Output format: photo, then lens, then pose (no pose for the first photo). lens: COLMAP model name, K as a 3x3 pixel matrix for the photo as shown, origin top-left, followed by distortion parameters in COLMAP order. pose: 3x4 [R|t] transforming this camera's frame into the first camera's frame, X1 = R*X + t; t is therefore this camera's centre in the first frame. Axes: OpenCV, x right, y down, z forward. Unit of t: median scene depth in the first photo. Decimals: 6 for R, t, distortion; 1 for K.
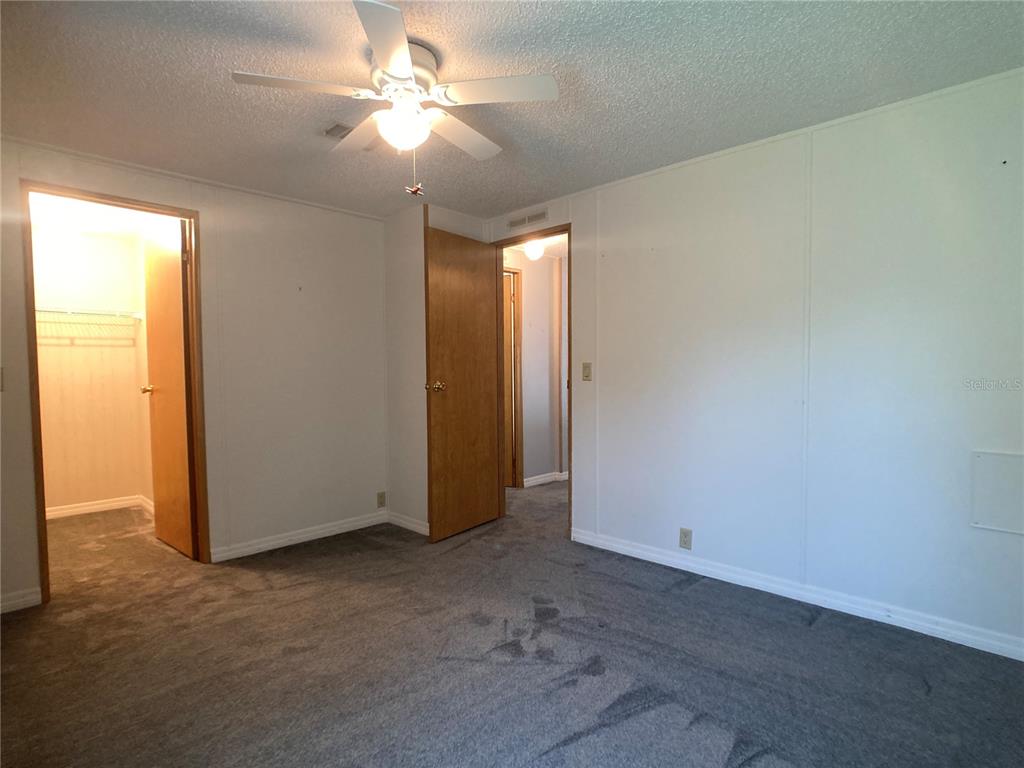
lens RADIAL K [[541.2, 0, 518.6], [0, 541.2, 390.9], [0, 0, 1]] dist [-0.035778, 0.015368]
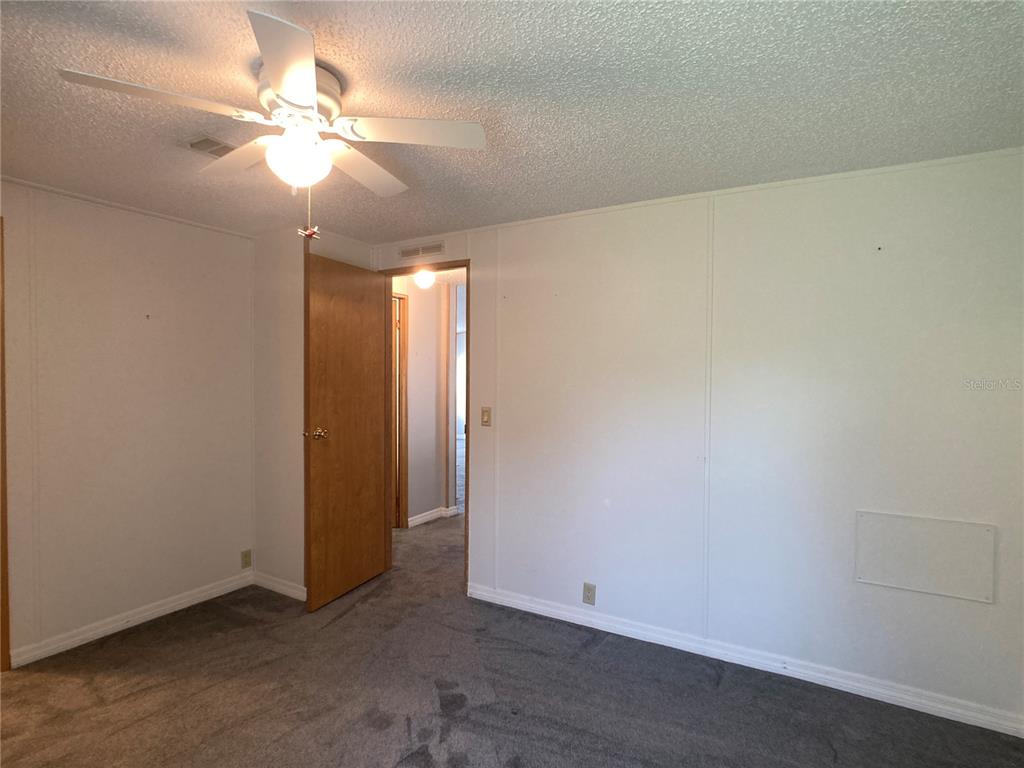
lens RADIAL K [[541.2, 0, 518.2], [0, 541.2, 386.5], [0, 0, 1]] dist [-0.035778, 0.015368]
pose [[0.971728, 0.009690, 0.235905, -0.054441], [-0.004630, 0.999747, -0.021994, -0.088596], [-0.236059, 0.020279, 0.971527, 0.084502]]
